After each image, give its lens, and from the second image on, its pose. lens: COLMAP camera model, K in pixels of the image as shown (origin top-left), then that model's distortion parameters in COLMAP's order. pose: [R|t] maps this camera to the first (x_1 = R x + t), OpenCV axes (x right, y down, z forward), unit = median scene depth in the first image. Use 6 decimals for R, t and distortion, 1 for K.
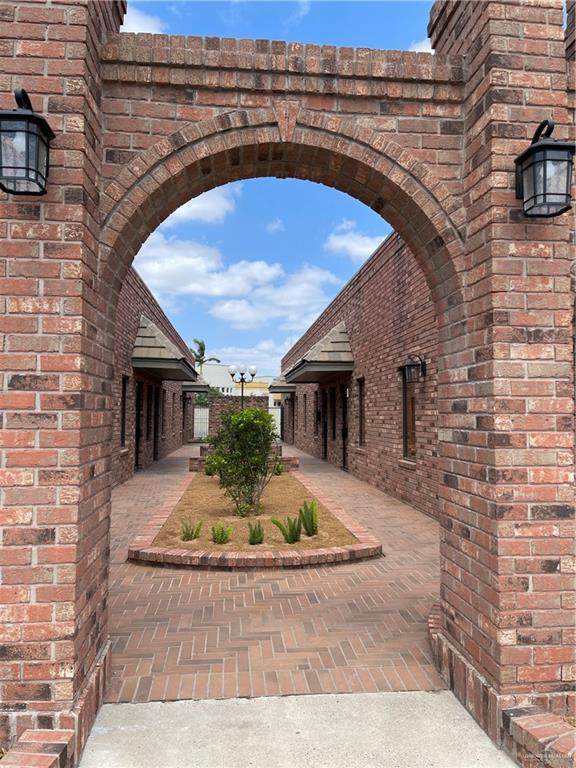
lens RADIAL K [[583.1, 0, 291.0], [0, 583.1, 385.8], [0, 0, 1]] dist [0.093380, -0.143924]
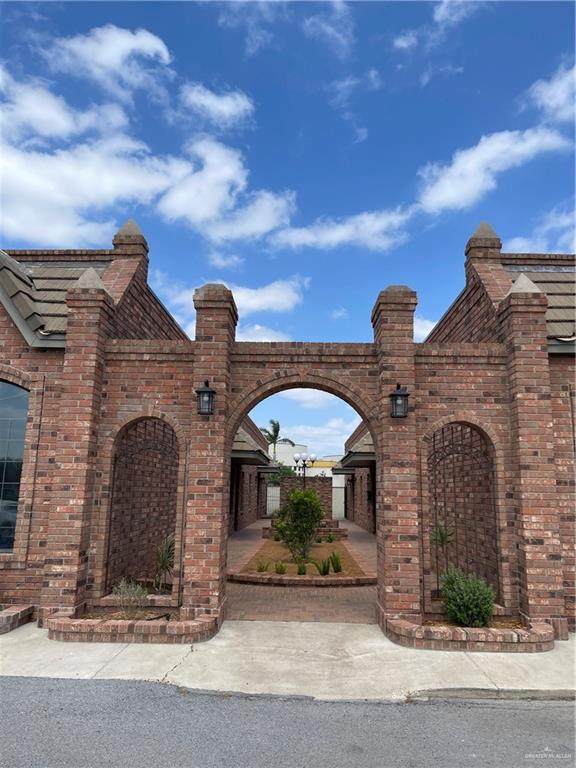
lens RADIAL K [[583.1, 0, 291.0], [0, 583.1, 385.8], [0, 0, 1]] dist [0.093380, -0.143924]
pose [[0.992102, -0.011459, -0.124909, 0.138029], [-0.005065, 0.991346, -0.131180, -0.044496], [0.125331, 0.130777, 0.983458, -0.779834]]
